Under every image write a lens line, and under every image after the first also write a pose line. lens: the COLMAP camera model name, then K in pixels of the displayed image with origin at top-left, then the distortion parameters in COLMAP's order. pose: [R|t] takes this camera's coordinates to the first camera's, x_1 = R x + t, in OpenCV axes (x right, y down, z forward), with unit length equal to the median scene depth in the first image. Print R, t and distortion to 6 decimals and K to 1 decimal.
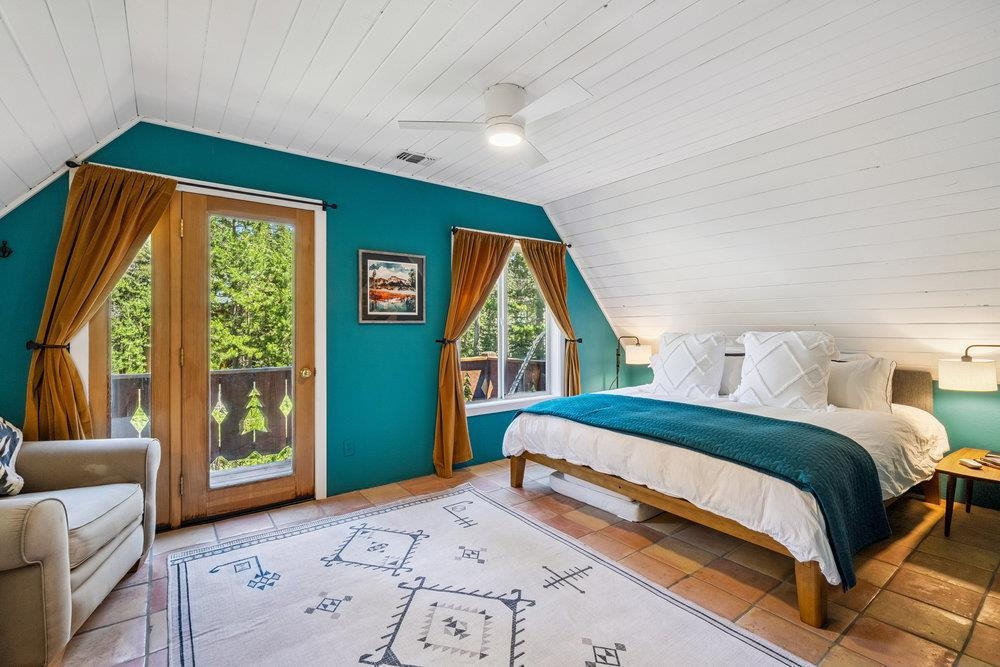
lens RADIAL K [[457.6, 0, 499.0], [0, 457.6, 330.0], [0, 0, 1]] dist [0.002493, -0.001249]
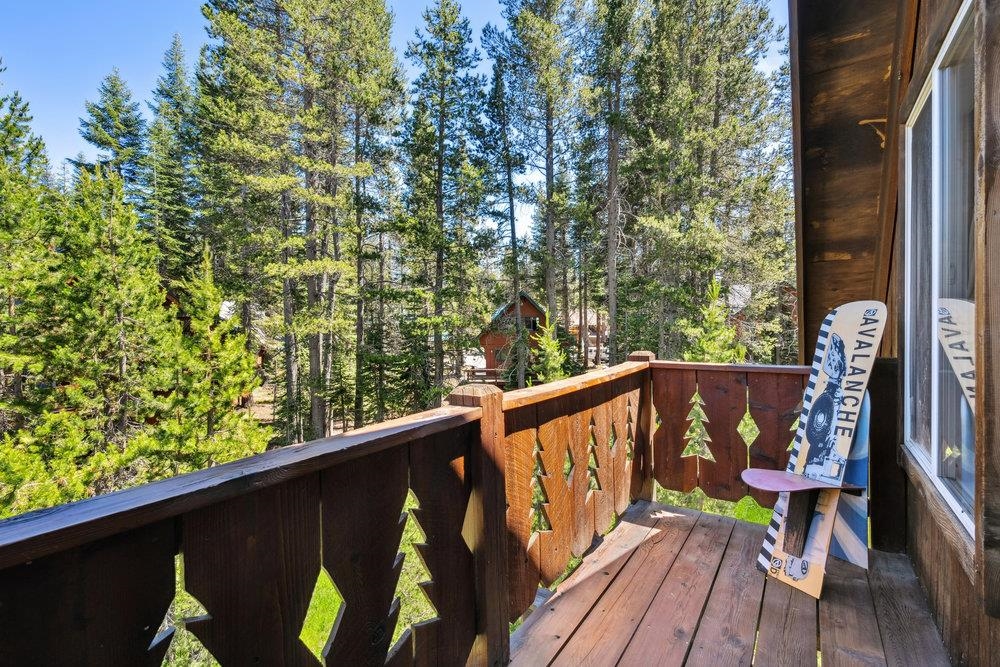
lens RADIAL K [[457.6, 0, 501.2], [0, 457.6, 330.9], [0, 0, 1]] dist [0.002493, -0.001249]
pose [[0.946504, -0.016521, 0.322268, -0.131084], [0.012285, 0.999809, 0.015172, 0.005271], [-0.322457, -0.010401, 0.946527, 0.218235]]
